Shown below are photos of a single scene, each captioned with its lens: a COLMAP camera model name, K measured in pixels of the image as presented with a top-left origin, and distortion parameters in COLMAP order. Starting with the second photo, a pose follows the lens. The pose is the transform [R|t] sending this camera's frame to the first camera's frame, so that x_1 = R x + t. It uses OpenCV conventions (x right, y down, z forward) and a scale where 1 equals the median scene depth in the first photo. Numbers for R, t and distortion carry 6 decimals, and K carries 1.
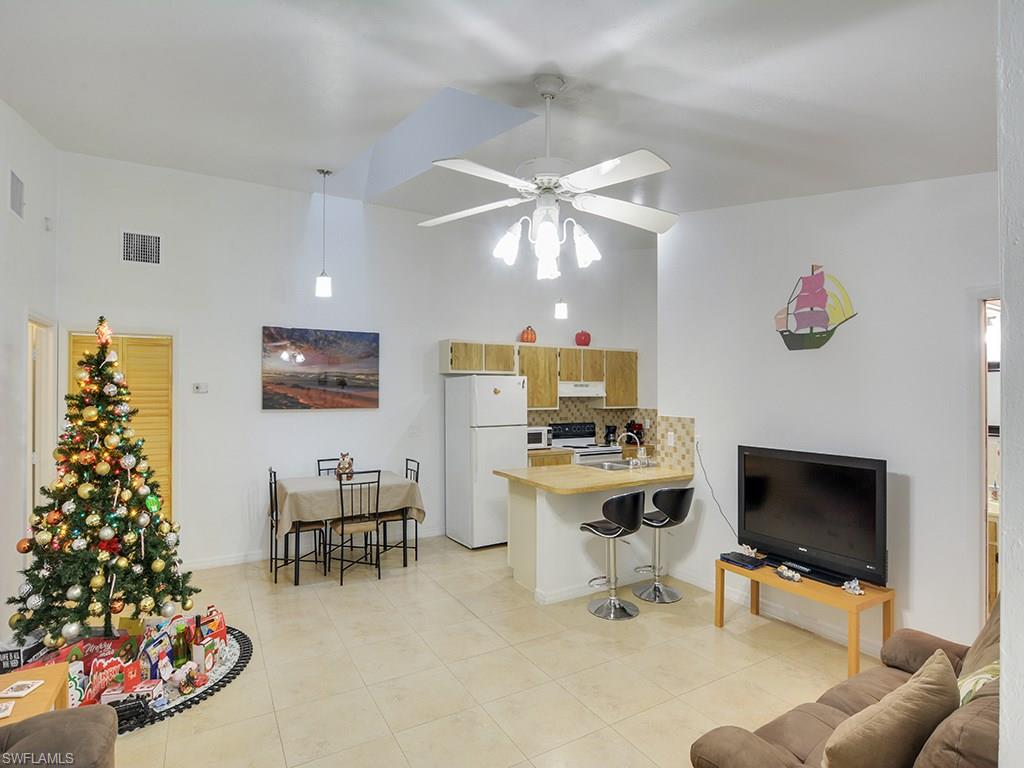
lens RADIAL K [[519.4, 0, 508.4], [0, 519.4, 387.8], [0, 0, 1]] dist [-0.030300, 0.007710]
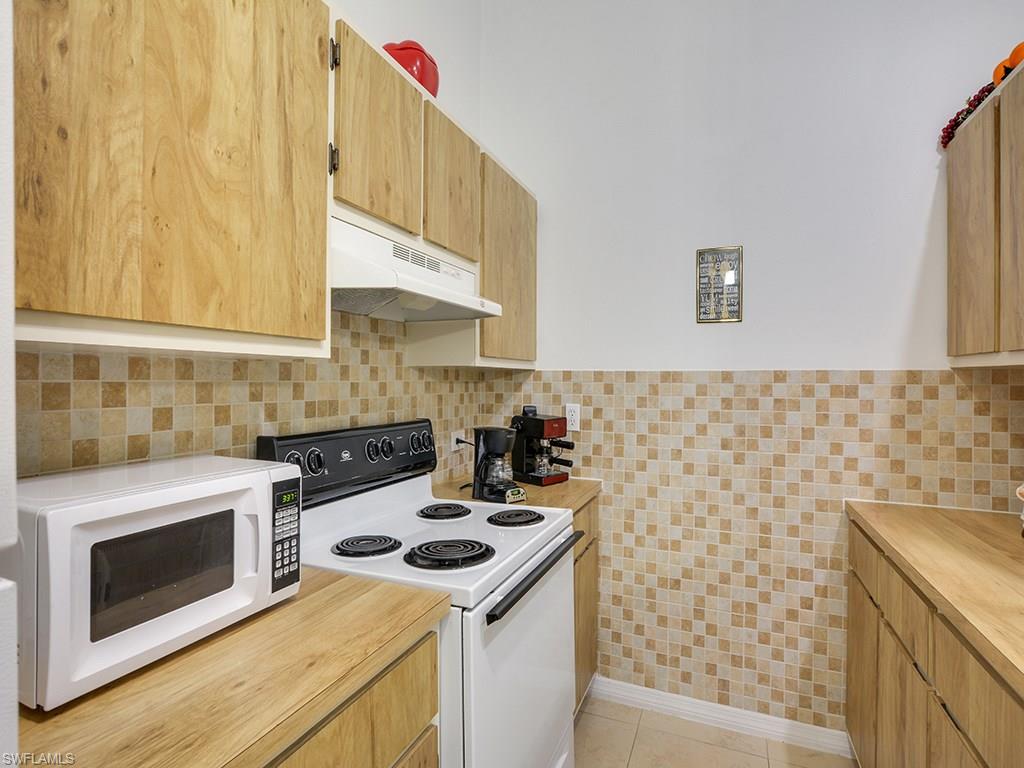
lens RADIAL K [[523.5, 0, 515.1], [0, 523.5, 380.5], [0, 0, 1]] dist [-0.009658, 0.007003]
pose [[0.793718, 0.001853, 0.608283, 0.047777], [-0.010662, 0.999884, 0.010867, 0.059498], [-0.608192, -0.015111, 0.793646, 1.037413]]
